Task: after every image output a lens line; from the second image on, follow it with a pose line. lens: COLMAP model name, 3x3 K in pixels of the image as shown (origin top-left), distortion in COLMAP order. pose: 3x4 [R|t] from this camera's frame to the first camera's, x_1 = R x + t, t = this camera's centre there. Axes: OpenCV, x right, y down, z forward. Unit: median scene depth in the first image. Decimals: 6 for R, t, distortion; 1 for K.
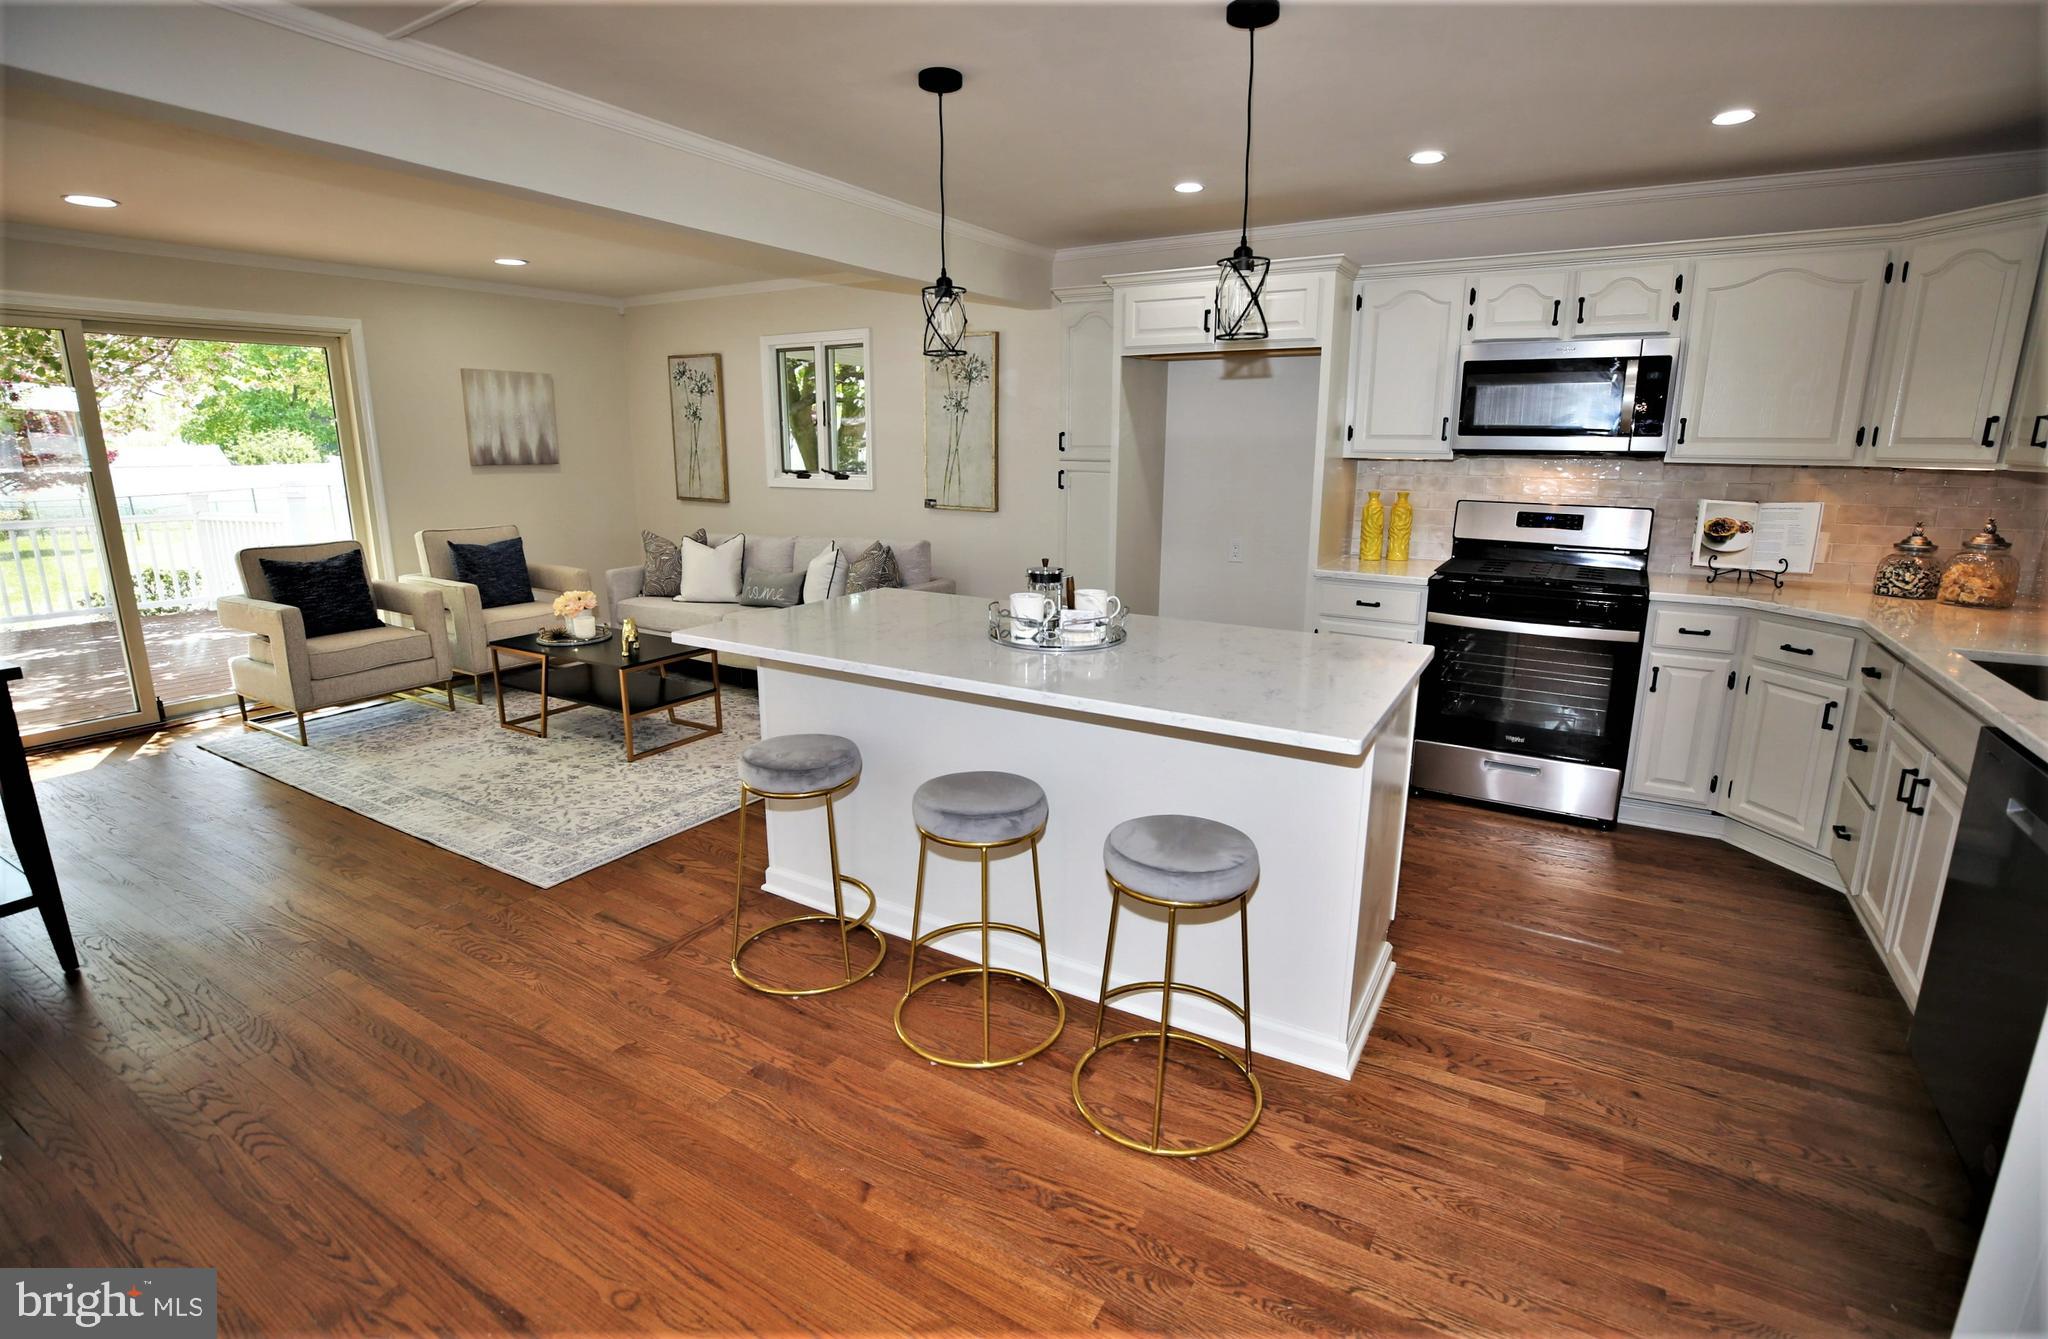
lens RADIAL K [[960.8, 0, 1023.8], [0, 960.8, 655.5], [0, 0, 1]] dist [-0.047917, 0.014317]
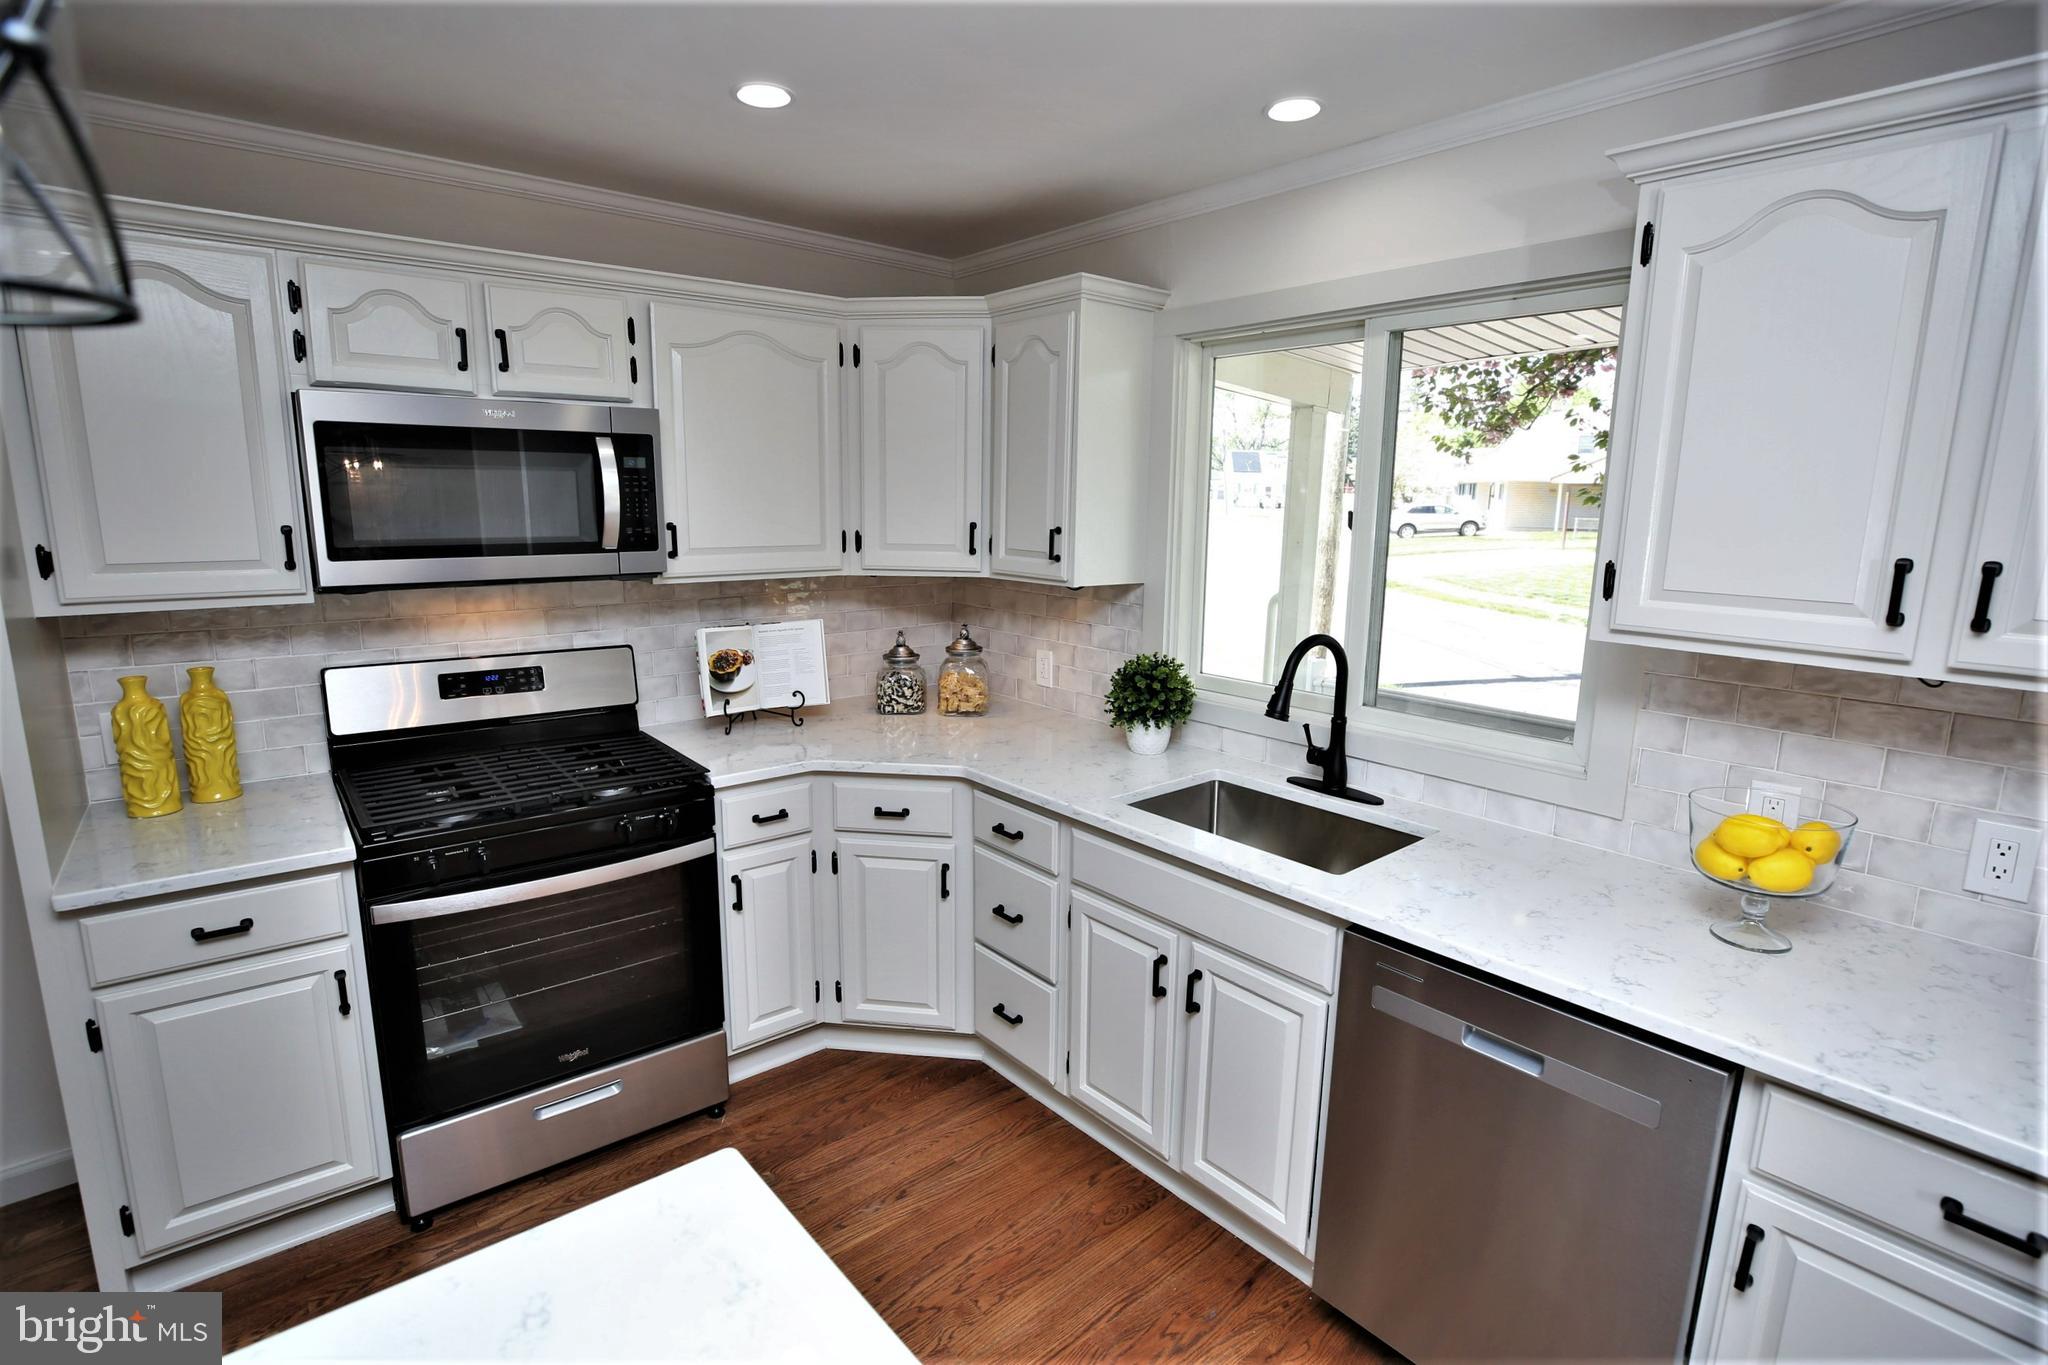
lens RADIAL K [[981.8, 0, 1020.0], [0, 981.8, 680.2], [0, 0, 1]] dist [-0.030696, 0.000998]
pose [[0.326307, -0.170700, 0.929723, 0.070615], [0.194167, 0.974690, 0.110809, -0.145046], [-0.925107, 0.144364, 0.351193, 0.445341]]
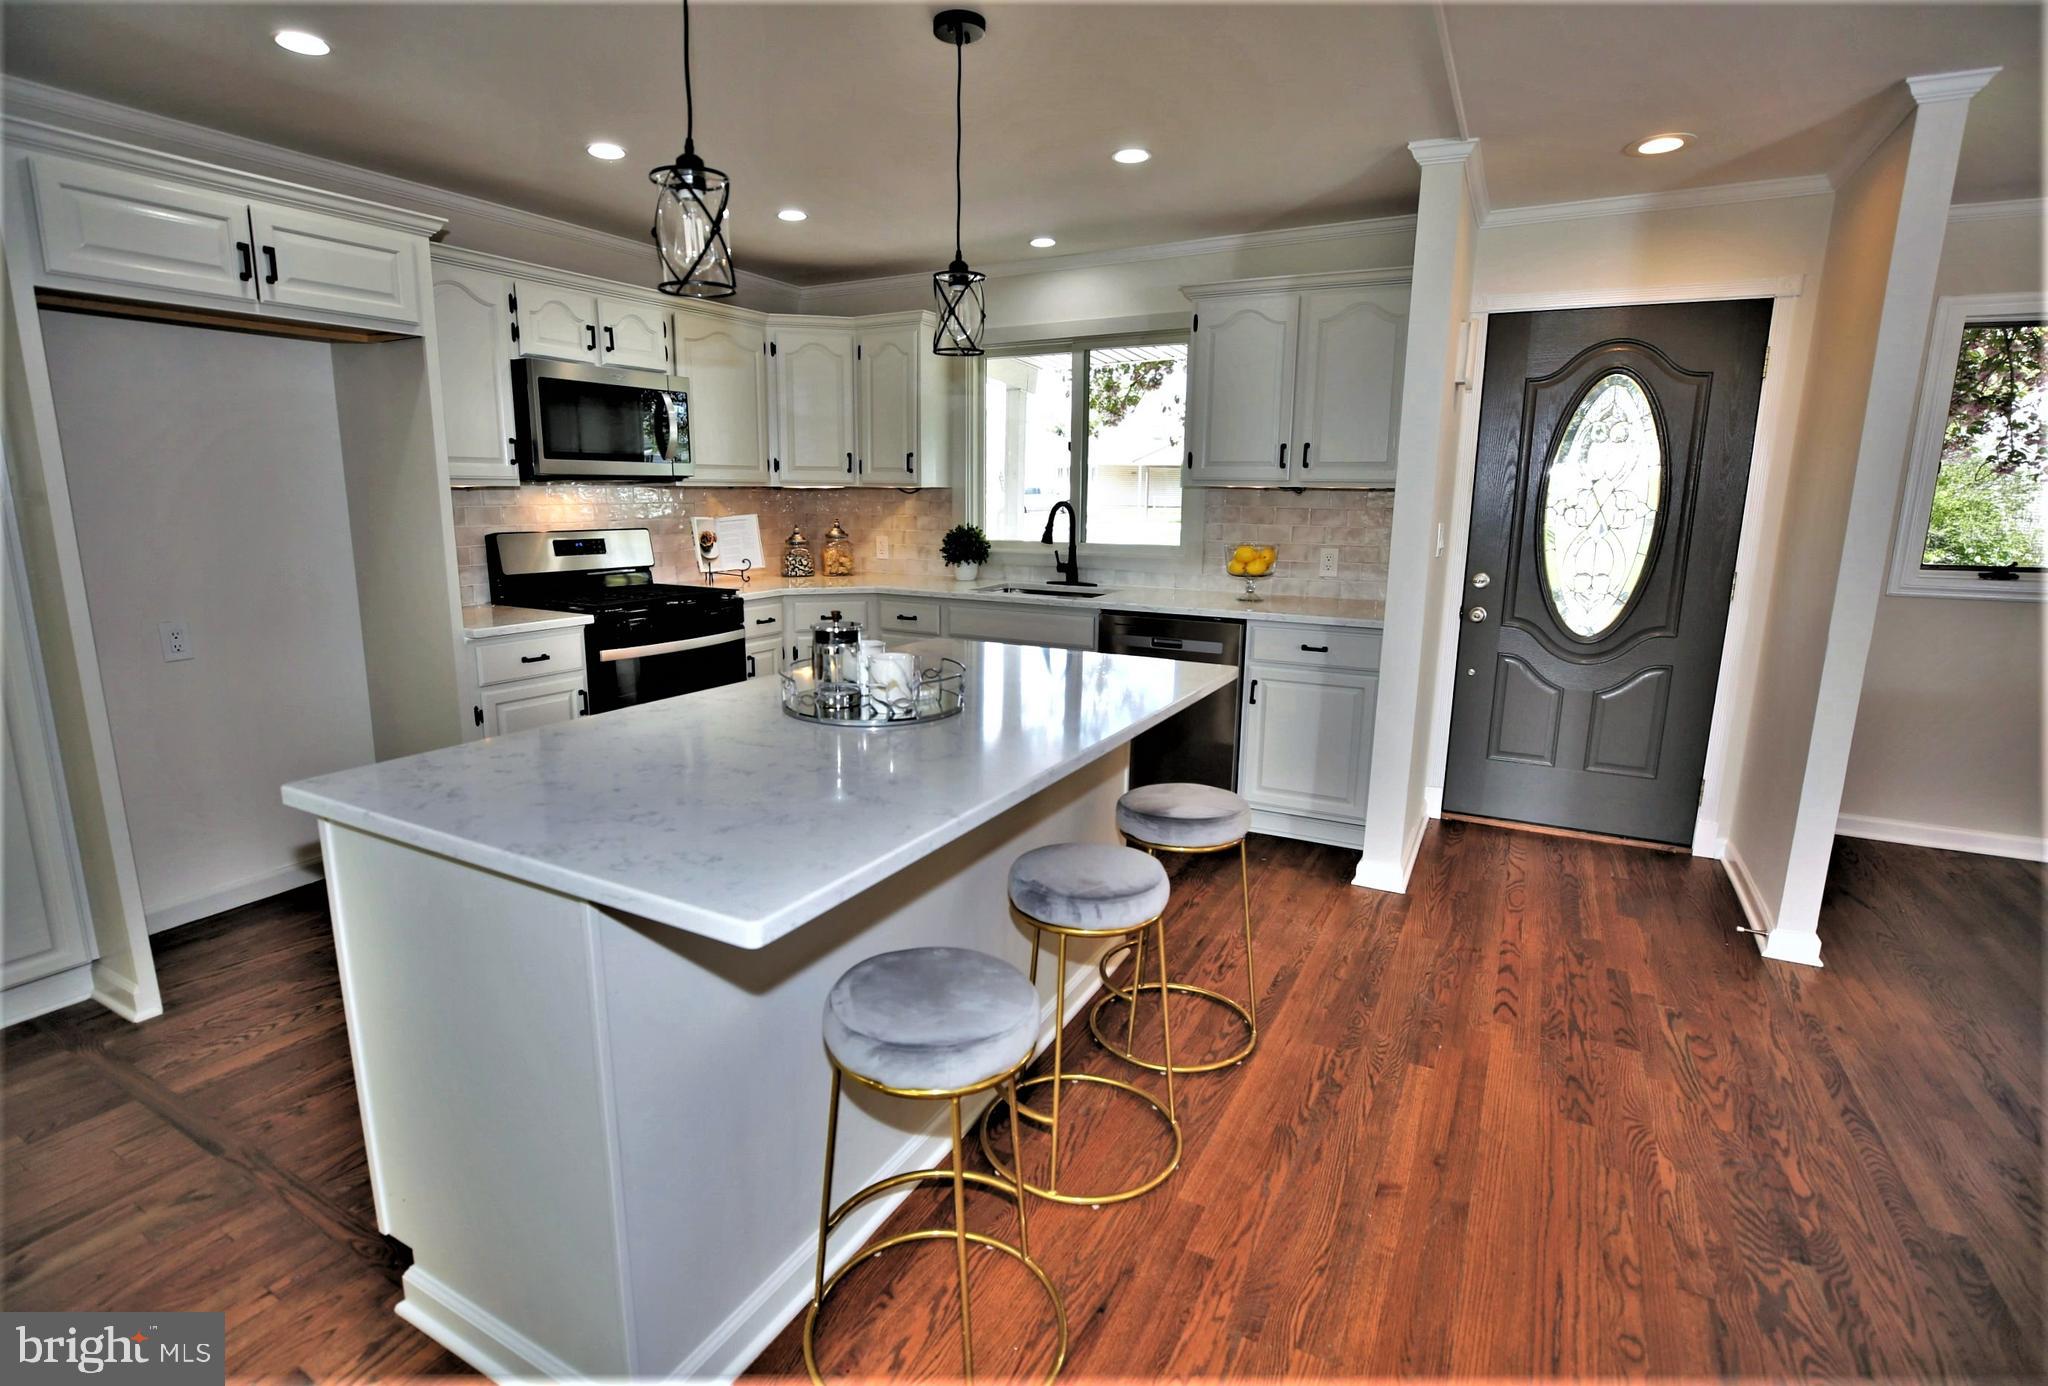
lens RADIAL K [[976.1, 0, 1003.6], [0, 976.1, 694.4], [0, 0, 1]] dist [-0.052607, 0.016540]
pose [[-0.035908, -0.204851, 0.978134, -0.475255], [0.210261, 0.955308, 0.207789, -0.110345], [-0.976986, 0.213125, 0.008769, 0.582122]]
